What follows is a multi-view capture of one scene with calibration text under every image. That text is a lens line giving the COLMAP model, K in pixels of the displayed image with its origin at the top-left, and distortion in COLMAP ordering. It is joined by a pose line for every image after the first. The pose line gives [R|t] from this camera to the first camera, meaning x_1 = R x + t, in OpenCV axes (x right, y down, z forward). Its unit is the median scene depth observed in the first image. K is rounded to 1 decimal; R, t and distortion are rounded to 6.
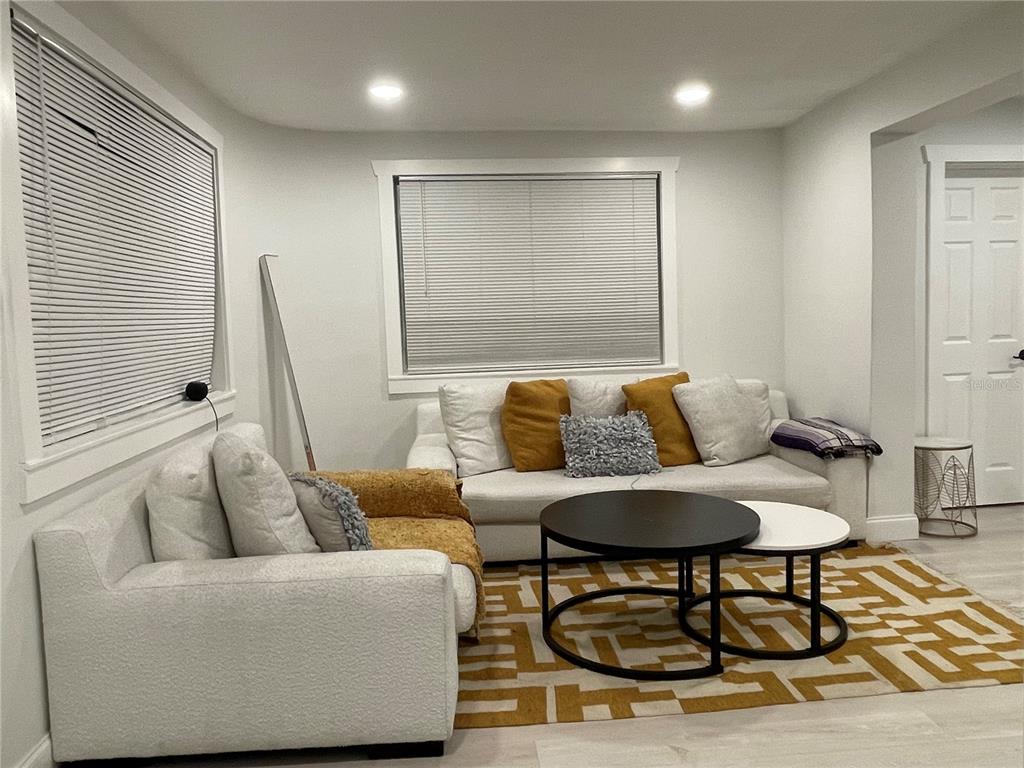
lens RADIAL K [[776.8, 0, 517.9], [0, 776.8, 373.9], [0, 0, 1]] dist [0.023787, -0.045217]
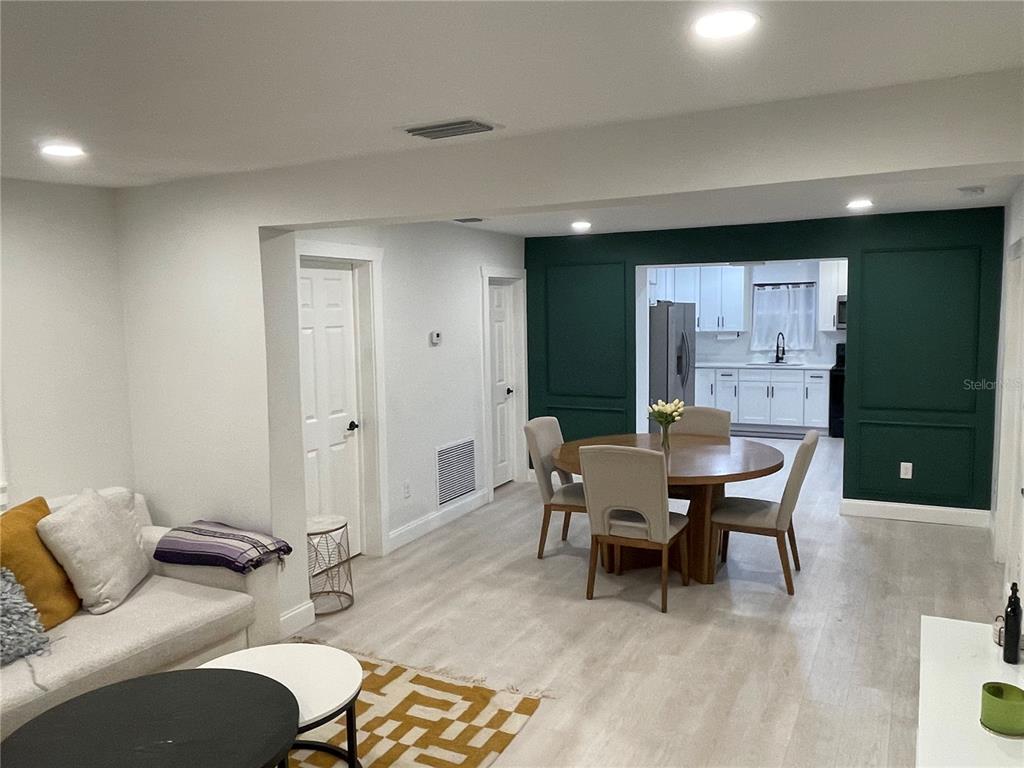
lens RADIAL K [[776.8, 0, 528.3], [0, 776.8, 386.6], [0, 0, 1]] dist [0.023787, -0.045217]
pose [[0.526404, -0.064344, 0.847796, -0.214060], [0.065306, 0.997246, 0.035138, -0.130496], [-0.847723, 0.036870, 0.529157, 0.224716]]
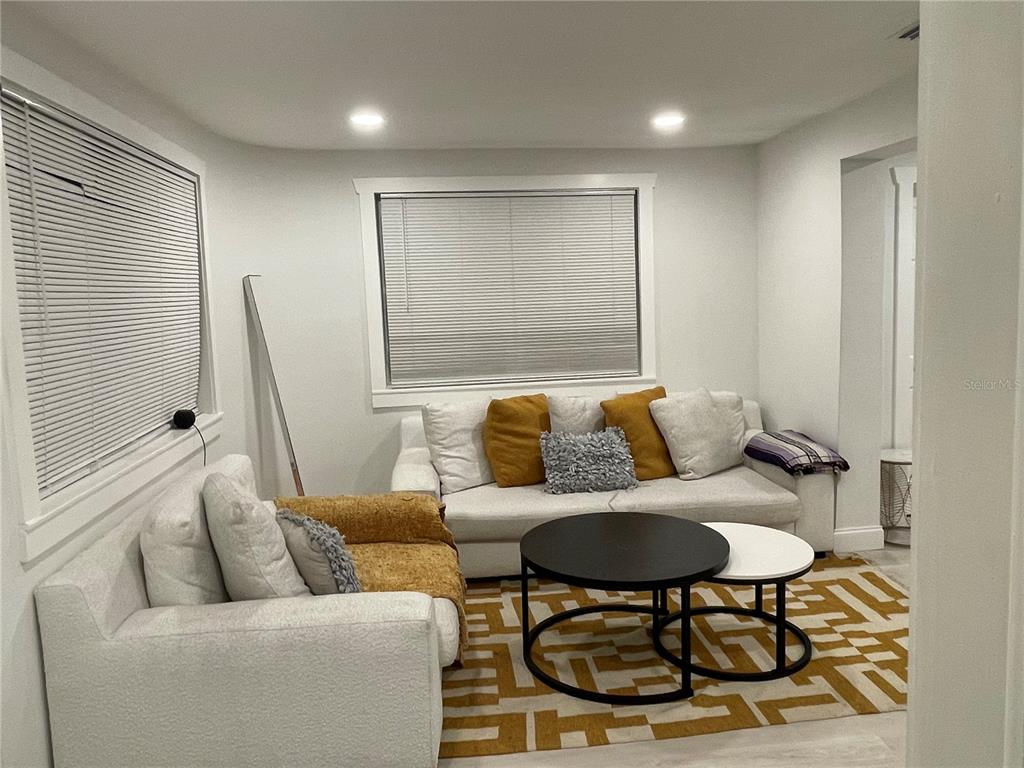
lens RADIAL K [[776.8, 0, 518.7], [0, 776.8, 374.5], [0, 0, 1]] dist [0.023787, -0.045217]
pose [[0.999744, -0.006086, 0.021800, 0.004238], [0.005384, 0.999470, 0.032119, -0.064124], [-0.021984, -0.031993, 0.999246, -0.028088]]
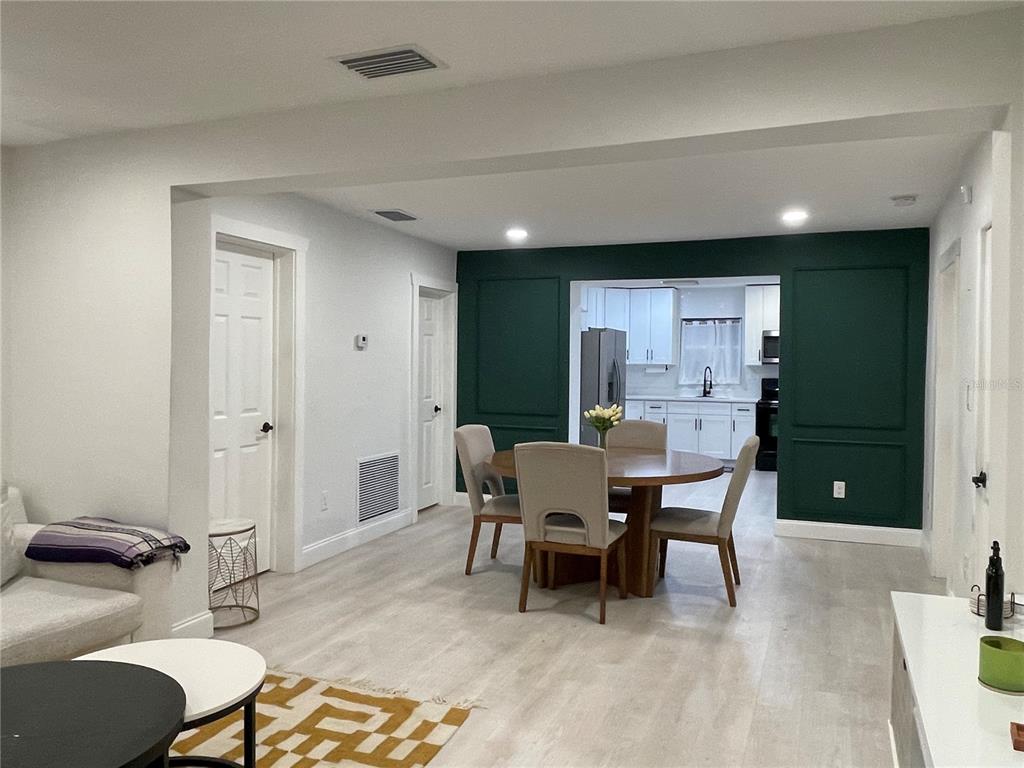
lens RADIAL K [[776.8, 0, 526.6], [0, 776.8, 377.6], [0, 0, 1]] dist [0.023787, -0.045217]
pose [[0.442691, 0.016738, 0.896518, -0.163716], [0.044625, 0.998176, -0.040671, -0.041213], [-0.895563, 0.058012, 0.441137, 0.278716]]
